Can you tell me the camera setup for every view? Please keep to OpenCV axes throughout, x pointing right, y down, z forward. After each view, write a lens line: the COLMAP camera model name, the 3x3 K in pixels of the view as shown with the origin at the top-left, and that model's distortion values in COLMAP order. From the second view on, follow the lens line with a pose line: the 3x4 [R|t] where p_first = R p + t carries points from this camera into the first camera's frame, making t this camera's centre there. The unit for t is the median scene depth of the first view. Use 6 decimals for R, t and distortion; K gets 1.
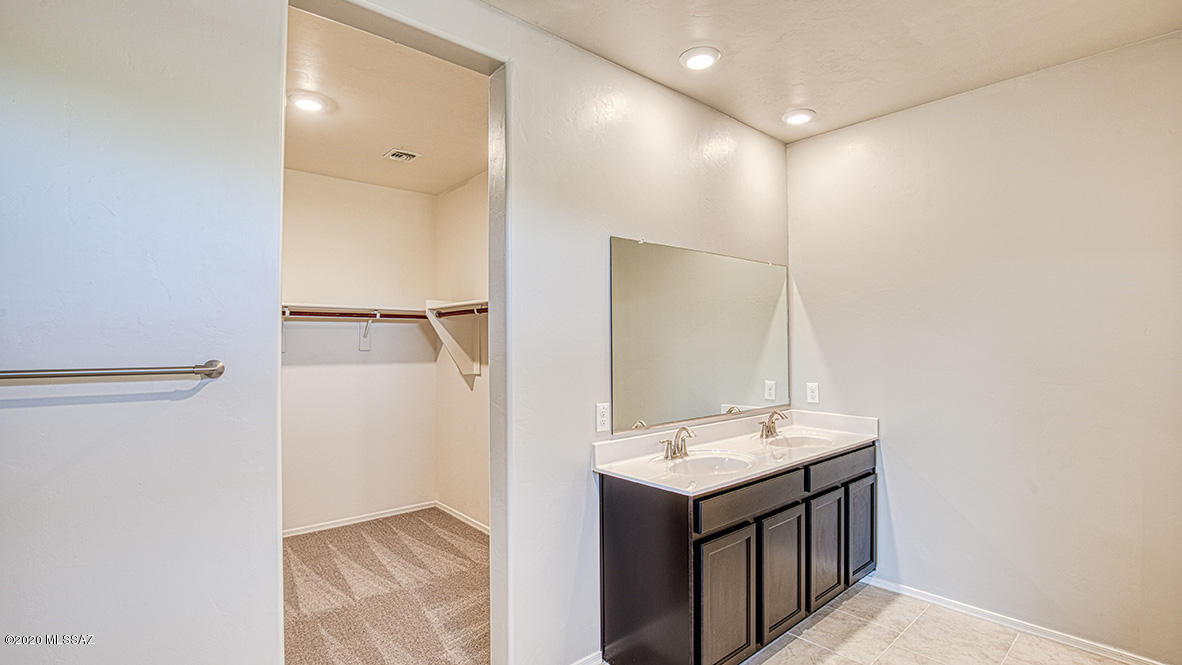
lens RADIAL K [[538.0, 0, 601.5], [0, 538.0, 335.1], [0, 0, 1]] dist [-0.038387, 0.007455]
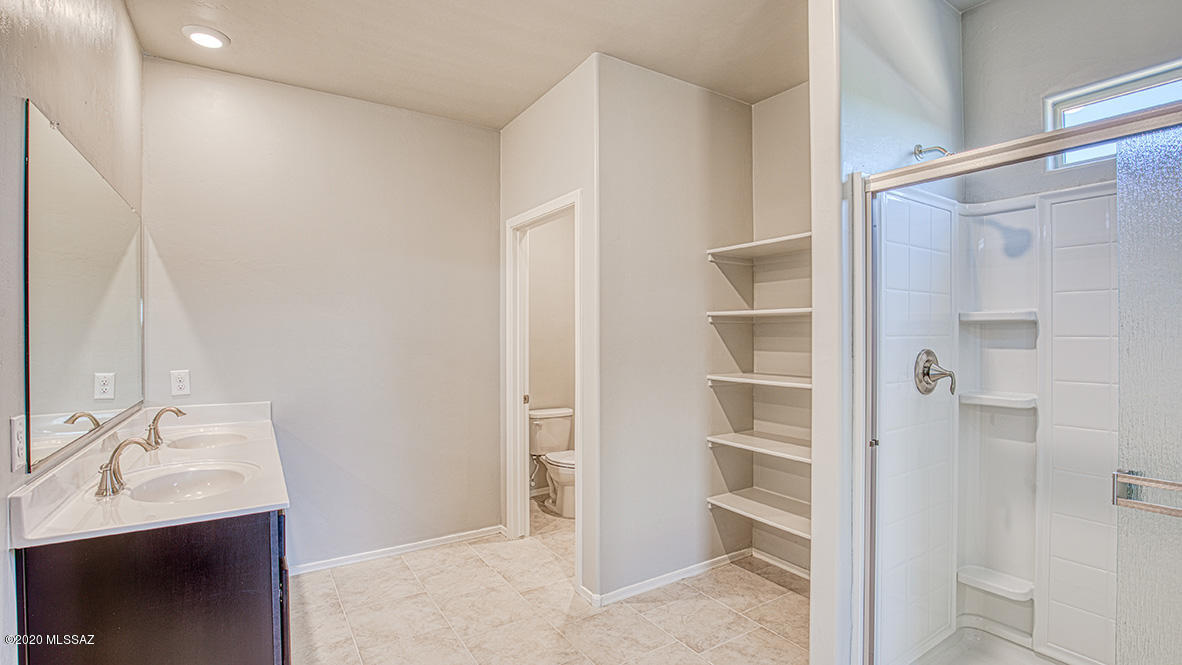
lens RADIAL K [[538.0, 0, 601.5], [0, 538.0, 335.1], [0, 0, 1]] dist [-0.038387, 0.007455]
pose [[0.142332, 0.003220, 0.989814, -0.388456], [-0.012713, 0.999918, -0.001425, 0.039936], [-0.989737, -0.012381, 0.142362, 0.349613]]
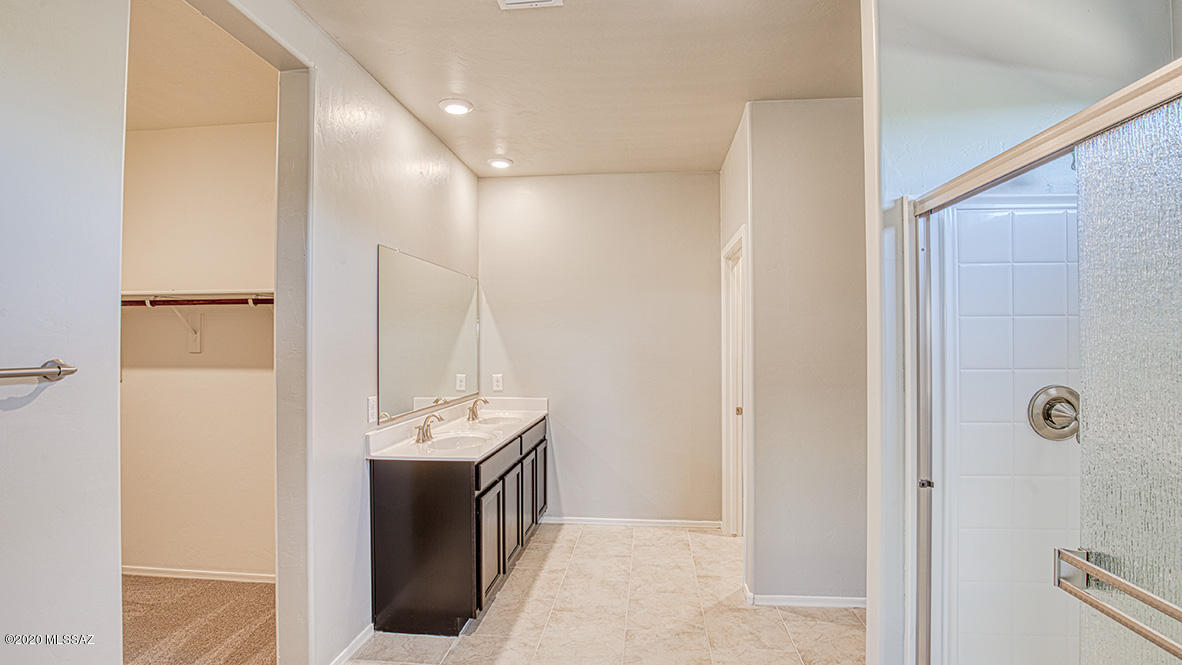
lens RADIAL K [[538.0, 0, 601.5], [0, 538.0, 335.1], [0, 0, 1]] dist [-0.038387, 0.007455]
pose [[0.729564, 0.011681, 0.683813, -0.377762], [-0.011094, 0.999925, -0.005245, 0.002183], [-0.683823, -0.003760, 0.729639, -0.105383]]
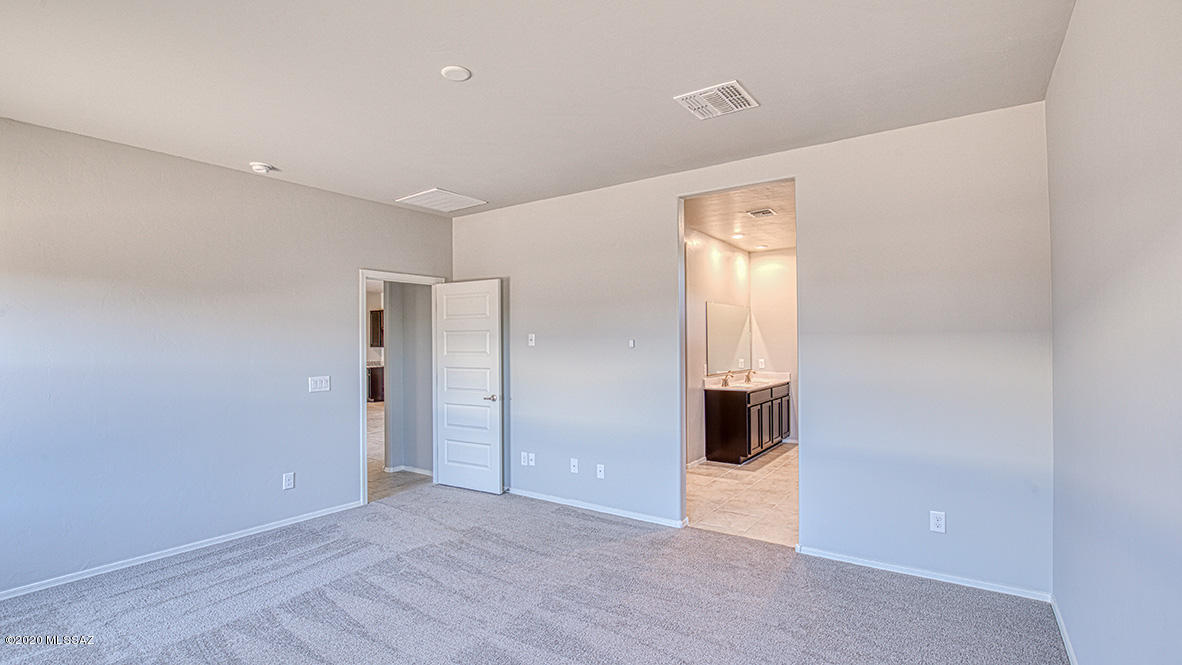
lens RADIAL K [[538.0, 0, 601.5], [0, 538.0, 335.1], [0, 0, 1]] dist [-0.038387, 0.007455]
pose [[0.970380, -0.000839, 0.241582, -1.075385], [0.000123, 0.999996, 0.002978, -0.027083], [-0.241583, -0.002860, 0.970376, -1.379342]]
